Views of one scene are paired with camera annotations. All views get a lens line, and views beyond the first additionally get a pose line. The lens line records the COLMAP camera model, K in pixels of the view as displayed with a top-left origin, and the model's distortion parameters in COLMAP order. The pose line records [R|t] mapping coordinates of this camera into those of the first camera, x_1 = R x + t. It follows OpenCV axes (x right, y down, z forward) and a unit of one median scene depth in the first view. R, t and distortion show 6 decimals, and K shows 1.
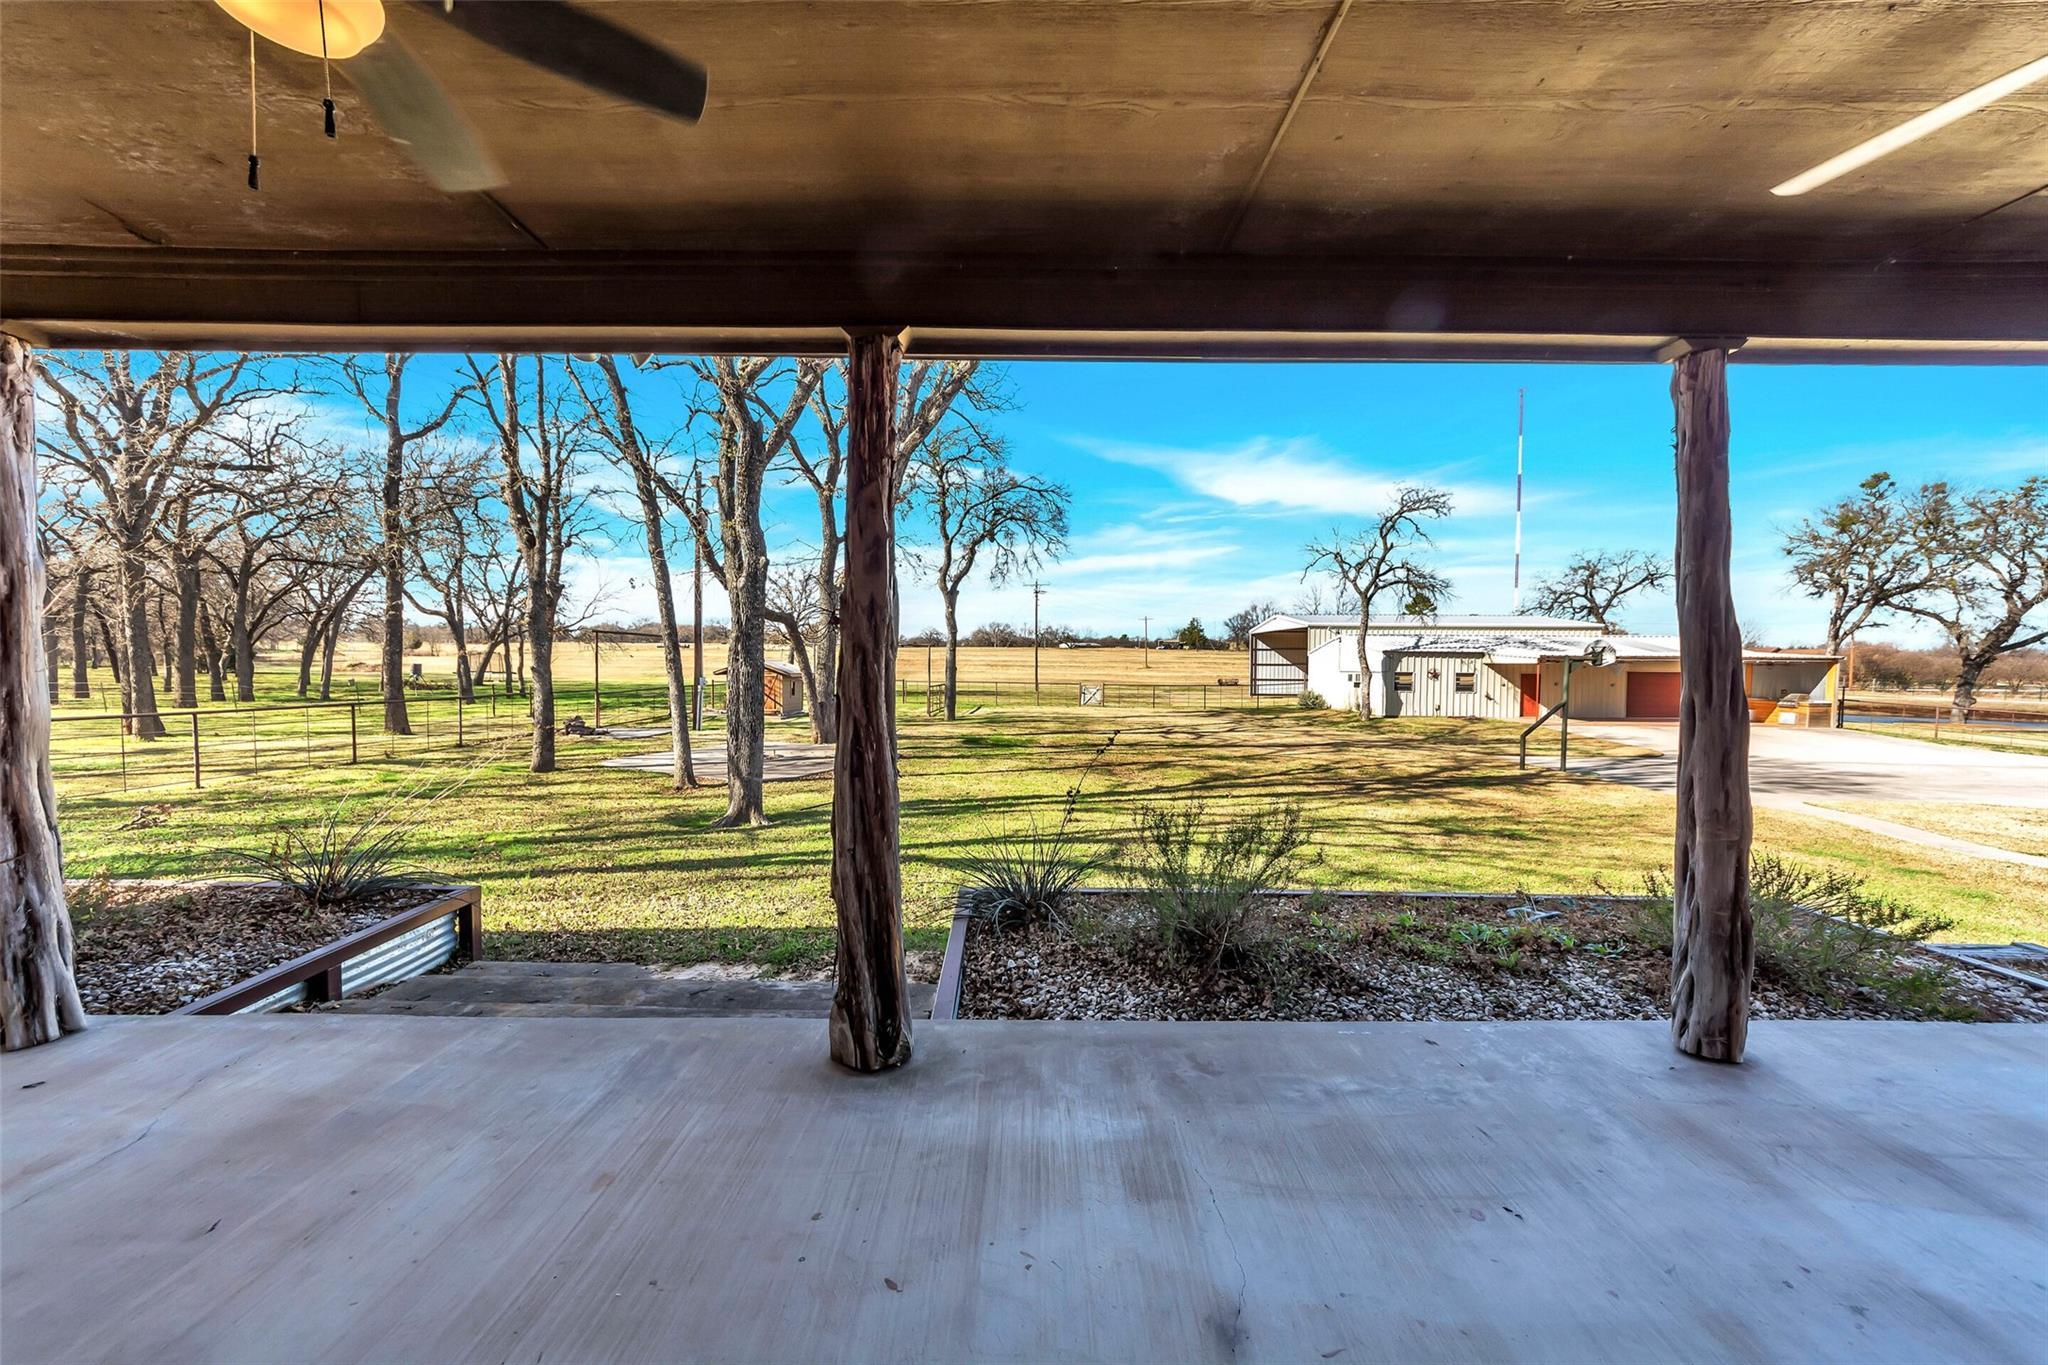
lens RADIAL K [[739.2, 0, 1016.0], [0, 739.2, 679.9], [0, 0, 1]] dist [0.000758, 0.000114]
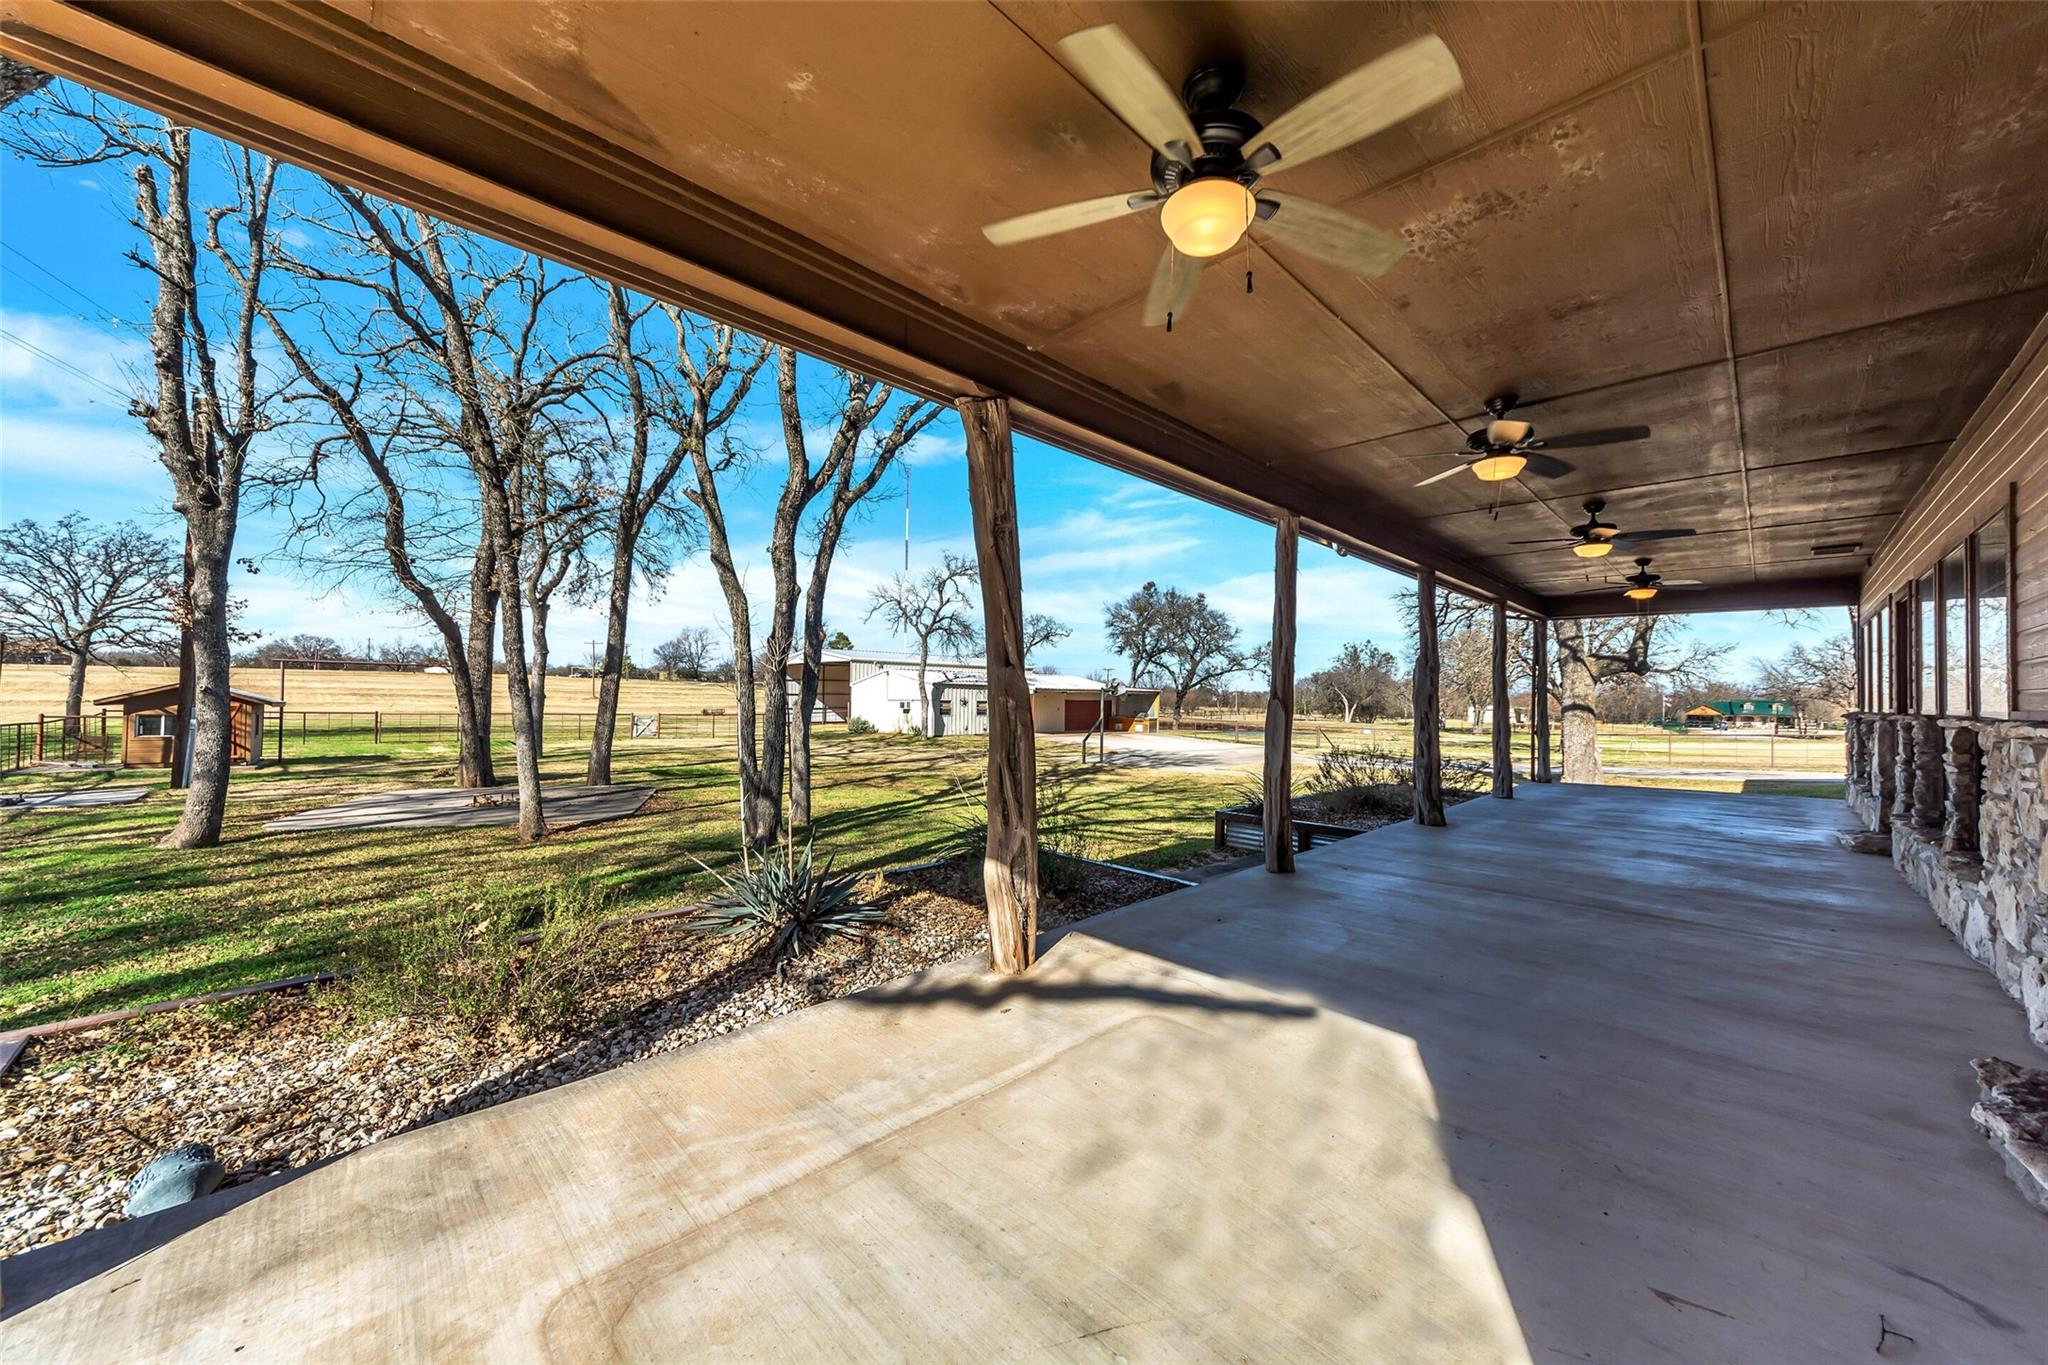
lens RADIAL K [[739.2, 0, 1016.0], [0, 739.2, 679.9], [0, 0, 1]] dist [0.000758, 0.000114]
pose [[0.717835, 0.017650, 0.695989, -0.269682], [0.011569, 0.999238, -0.037272, 0.003133], [-0.696117, 0.034807, 0.717084, 0.007902]]
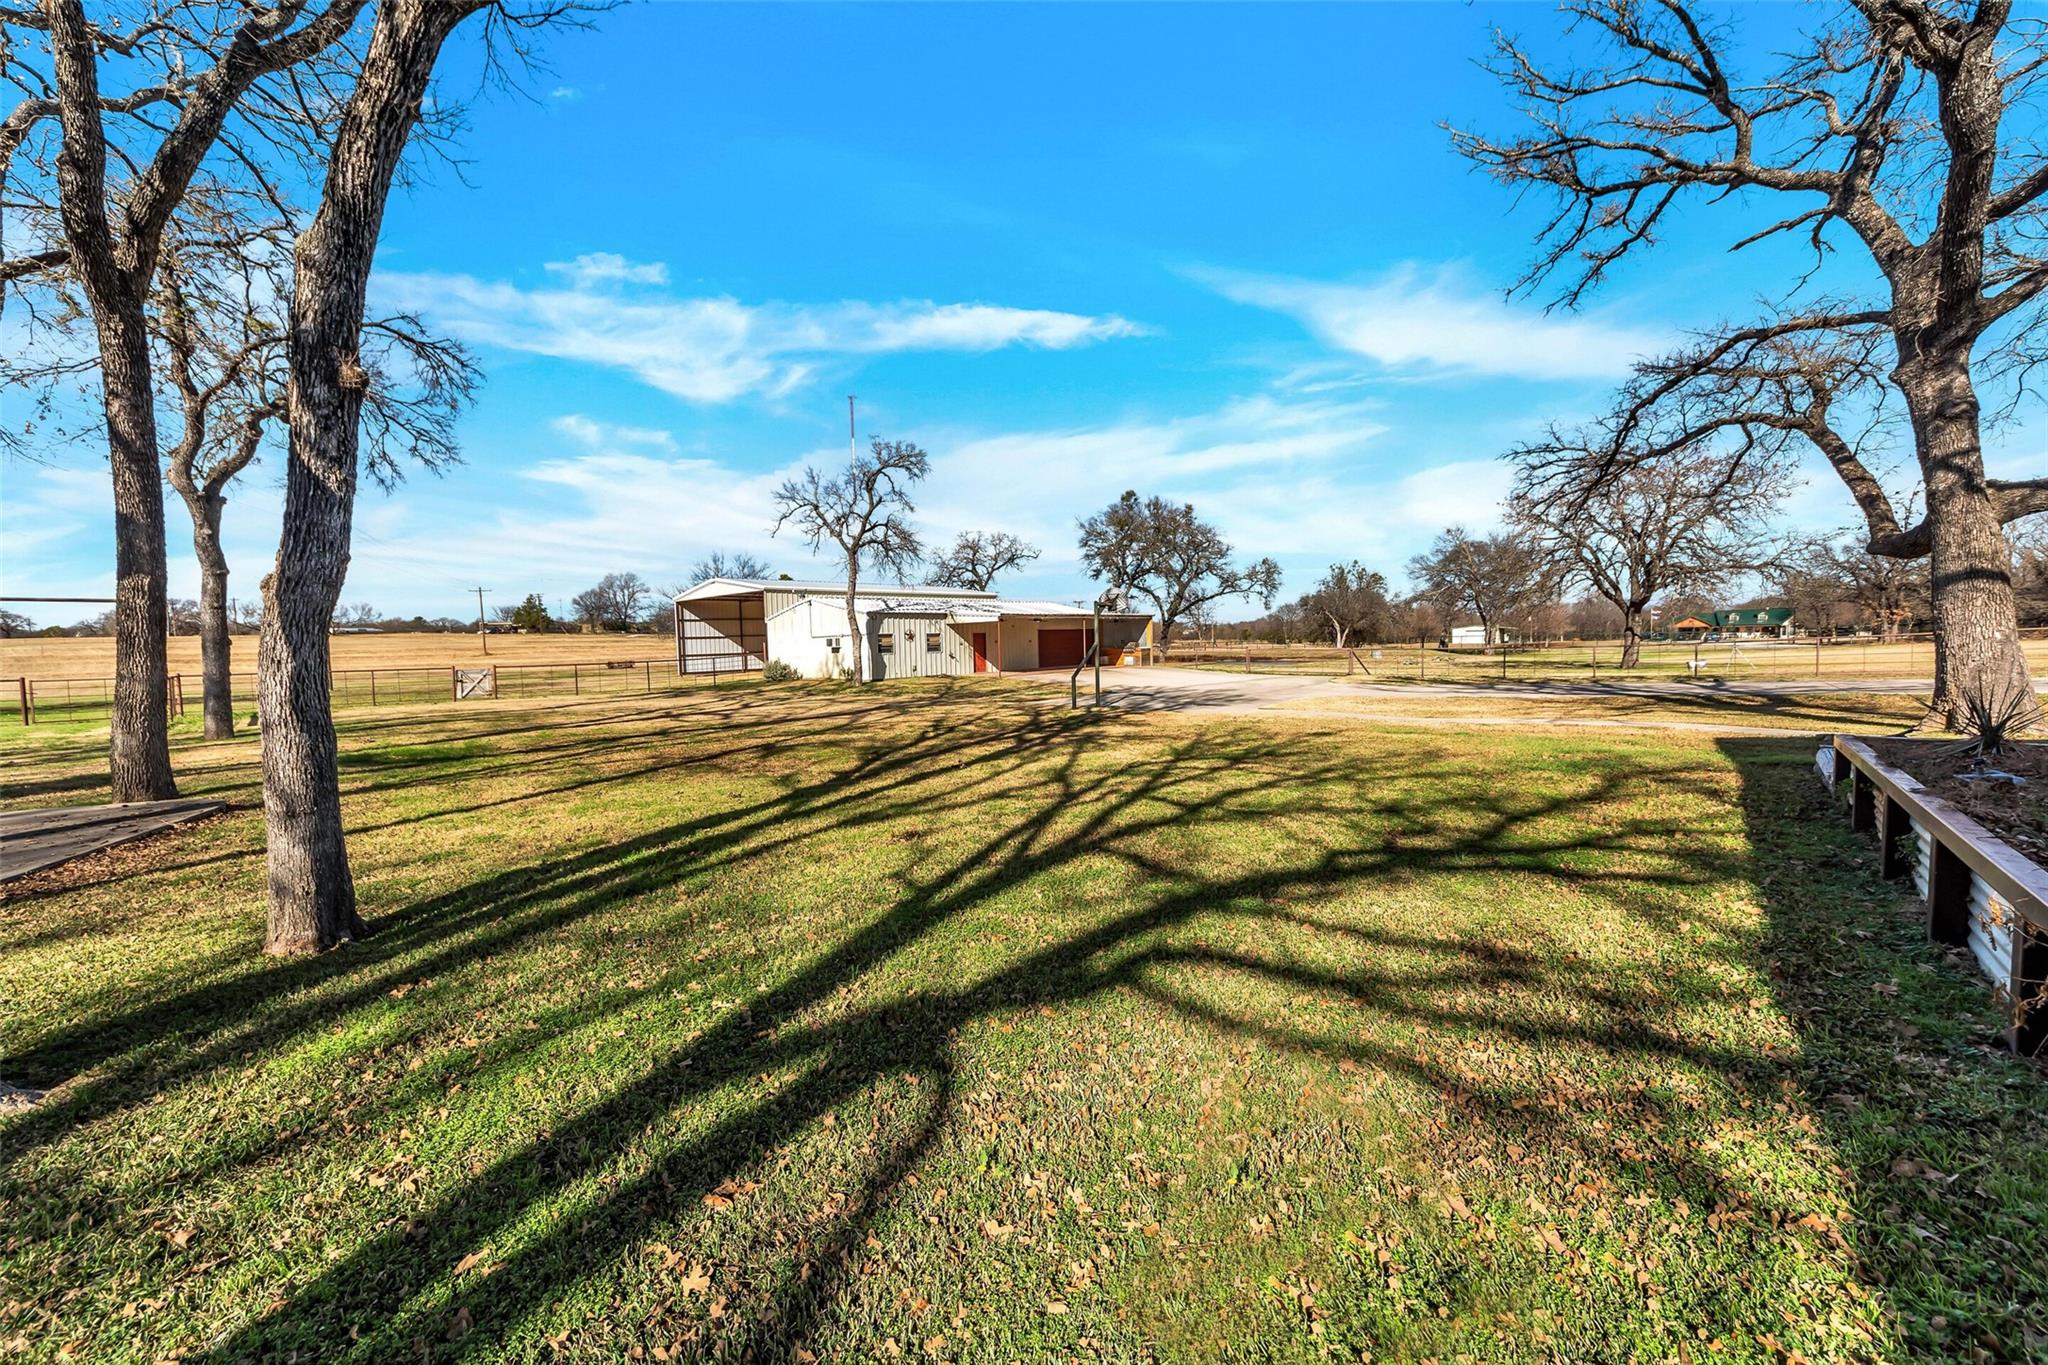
lens RADIAL K [[759.2, 0, 1027.8], [0, 759.2, 666.7], [0, 0, 1]] dist [0.000940, 0.000049]
pose [[0.672507, -0.052395, 0.738233, -0.092778], [0.050857, 0.998405, 0.024531, 0.017487], [-0.738341, 0.021047, 0.674099, 0.183576]]
